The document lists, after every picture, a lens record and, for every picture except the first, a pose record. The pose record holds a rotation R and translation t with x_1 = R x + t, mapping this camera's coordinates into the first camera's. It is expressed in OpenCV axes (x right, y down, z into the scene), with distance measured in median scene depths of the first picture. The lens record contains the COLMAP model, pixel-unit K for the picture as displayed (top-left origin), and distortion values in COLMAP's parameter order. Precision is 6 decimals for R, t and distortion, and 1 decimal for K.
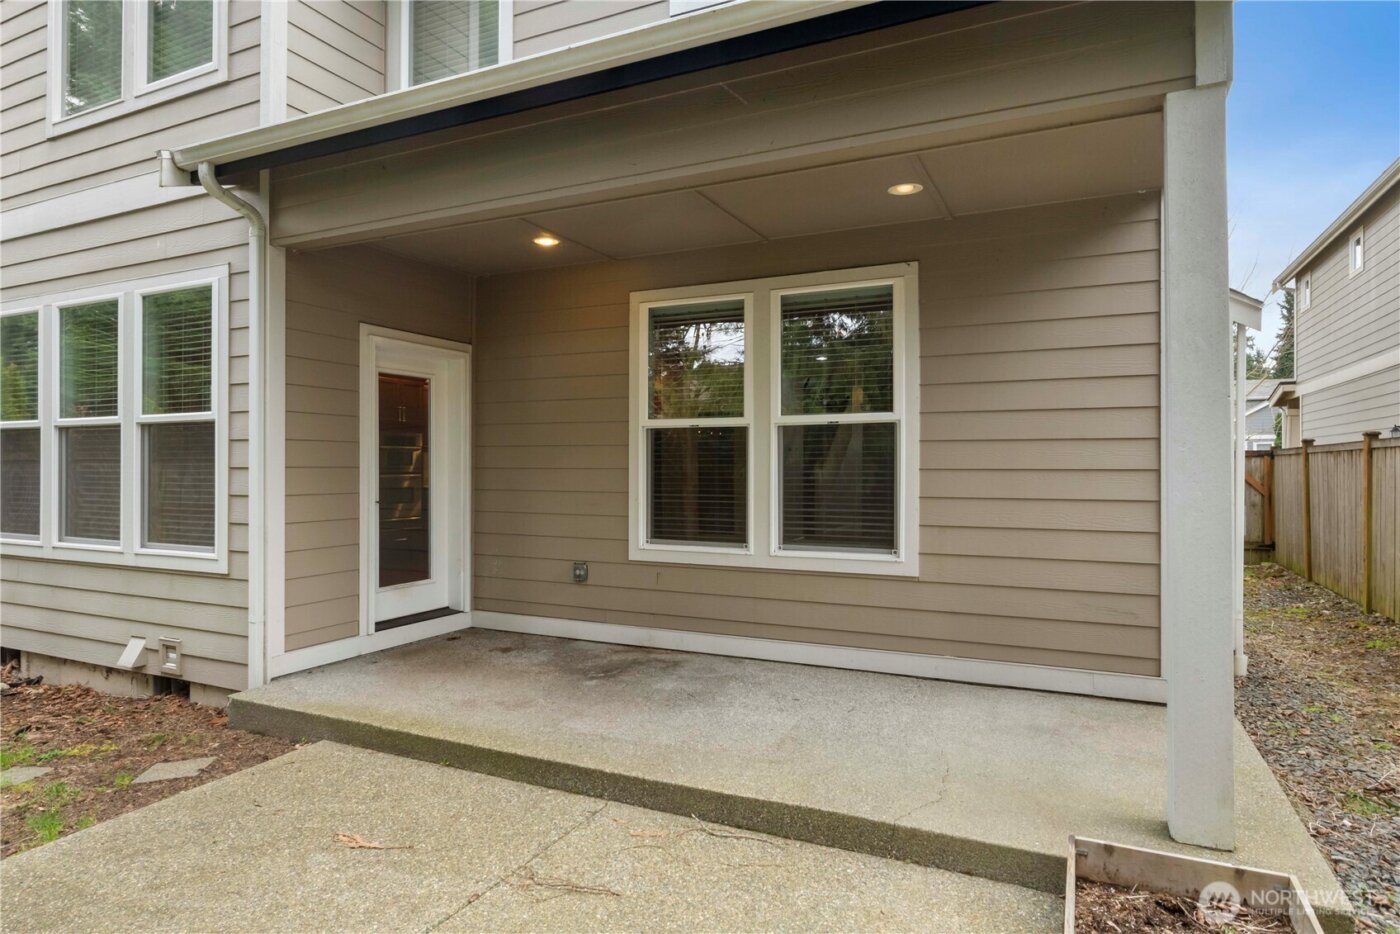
lens RADIAL K [[797.8, 0, 702.0], [0, 797.8, 464.5], [0, 0, 1]] dist [-0.004757, -0.000222]
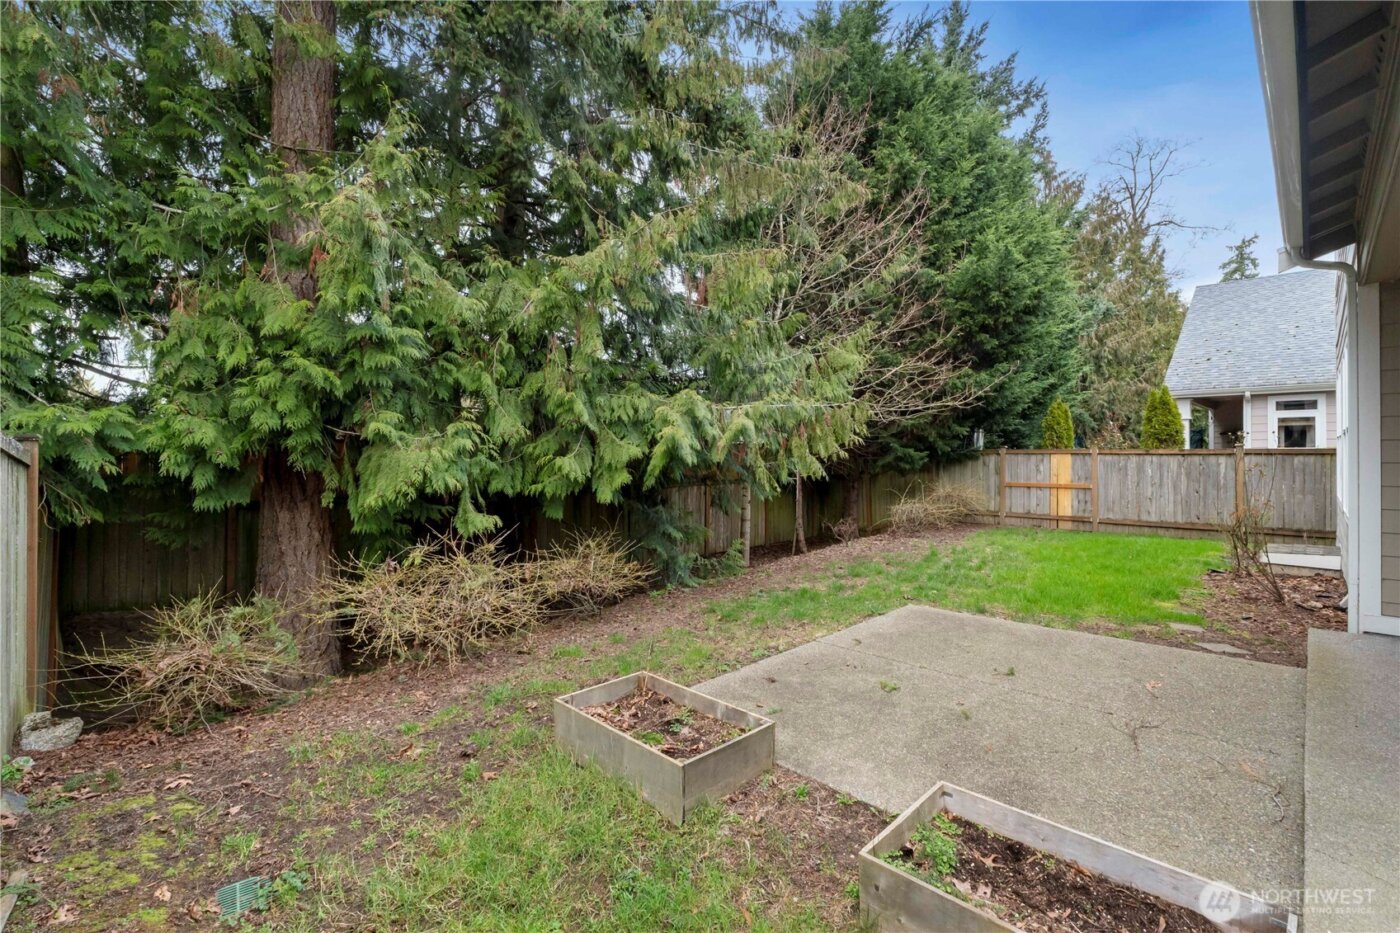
lens RADIAL K [[606.0, 0, 688.3], [0, 606.0, 447.4], [0, 0, 1]] dist [-0.002858, -0.000800]
pose [[-0.330282, -0.010676, -0.943822, 0.646387], [0.003638, 0.999914, -0.012584, -0.011019], [0.943875, -0.007589, -0.330215, 0.290235]]
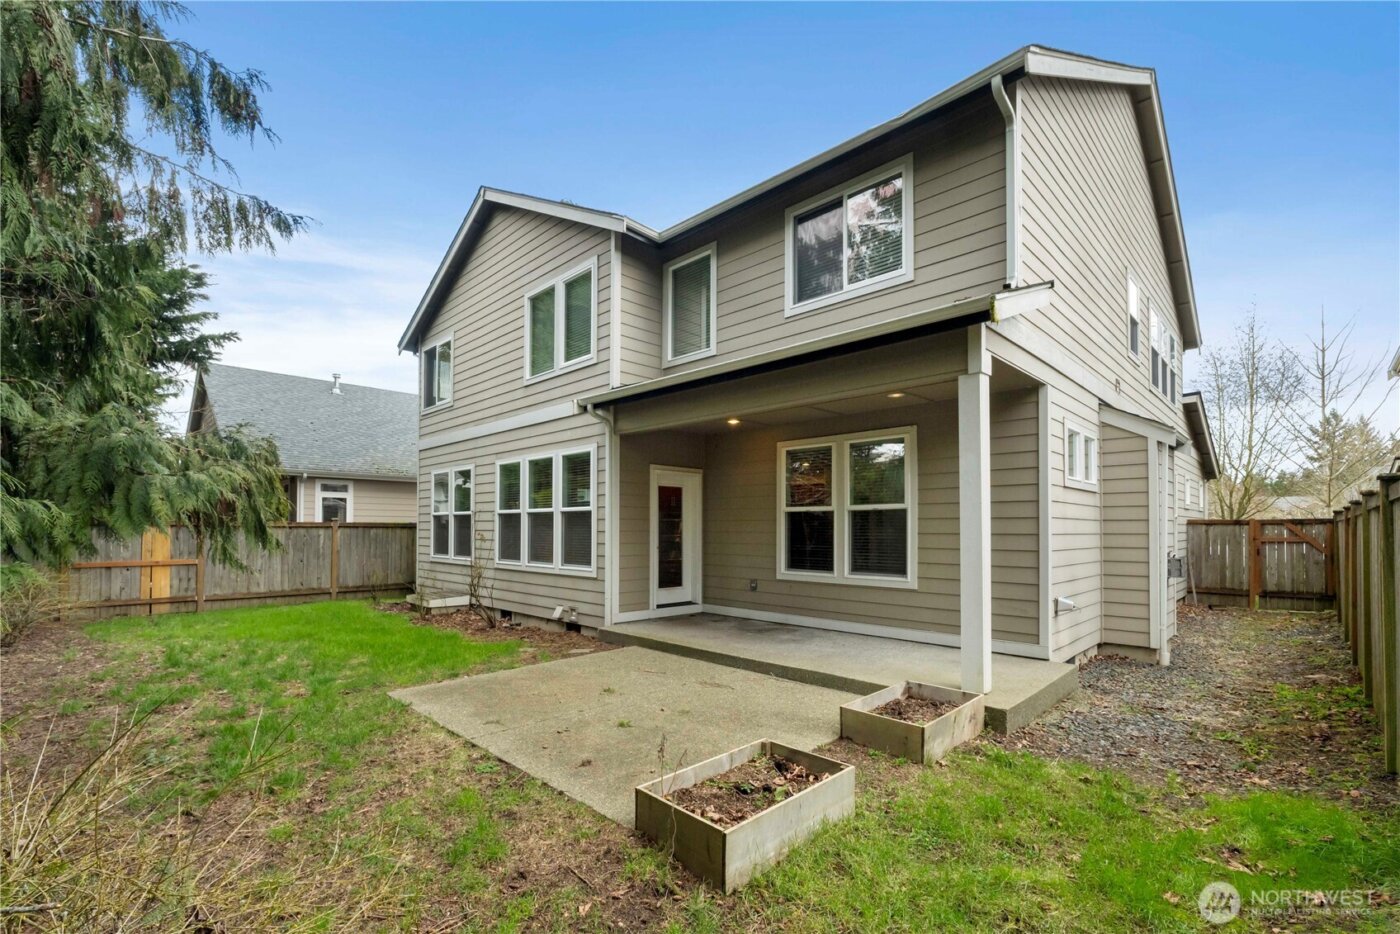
lens RADIAL K [[606.0, 0, 695.3], [0, 606.0, 521.6], [0, 0, 1]] dist [-0.002858, -0.000800]
pose [[0.942859, -0.001747, -0.333189, 0.238525], [-0.001870, 0.999943, -0.010532, -0.005681], [0.333188, 0.010553, 0.942801, -0.517766]]
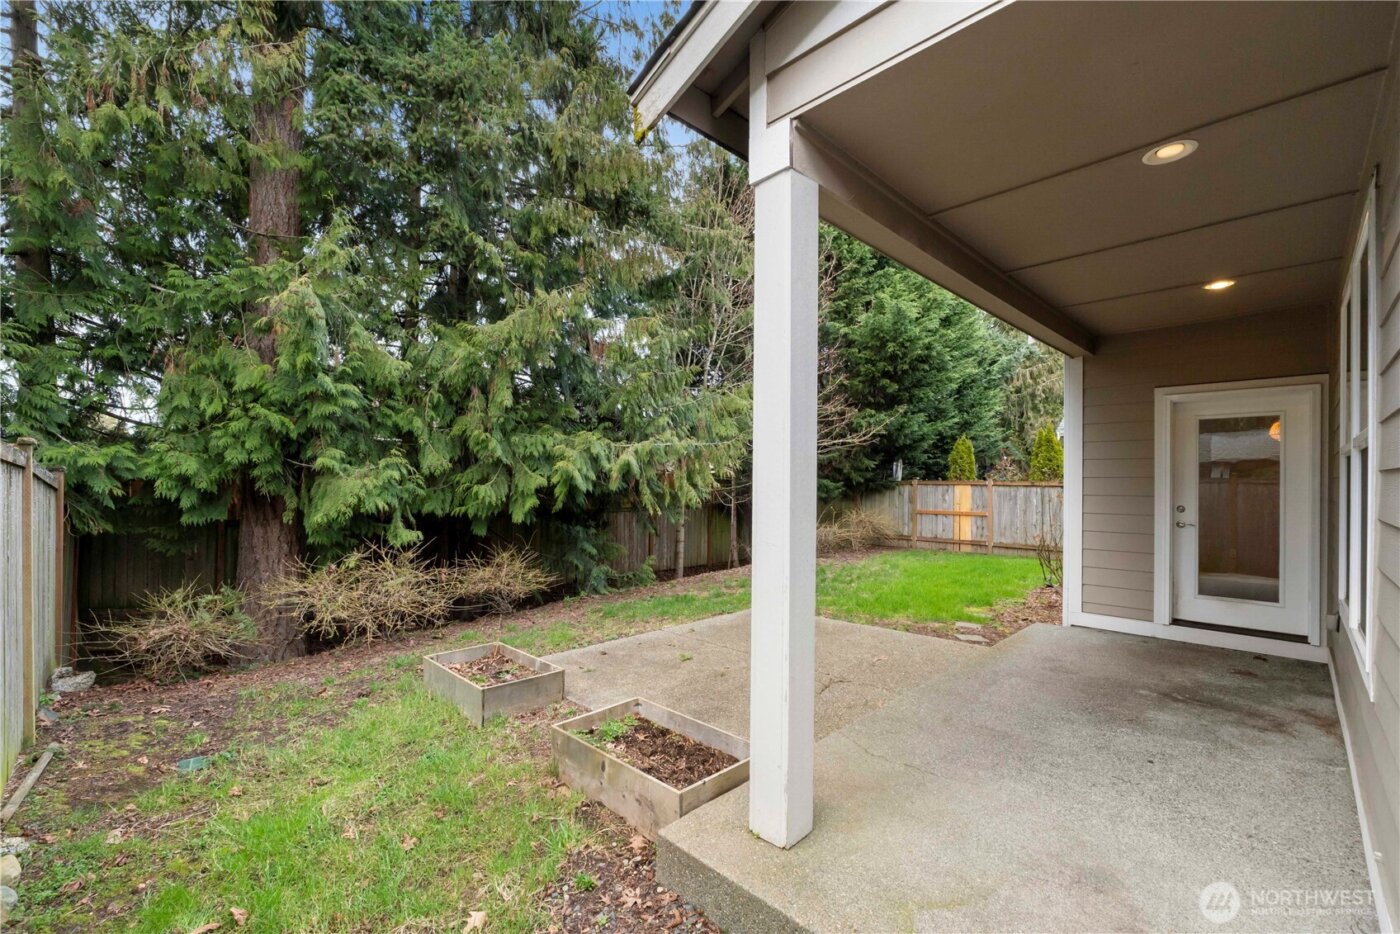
lens RADIAL K [[606.0, 0, 698.4], [0, 606.0, 479.3], [0, 0, 1]] dist [-0.002858, -0.000800]
pose [[-0.338001, -0.005283, -0.941131, 0.805043], [-0.004189, 0.999983, -0.004109, -0.018179], [0.941136, 0.002553, -0.338018, 0.639839]]
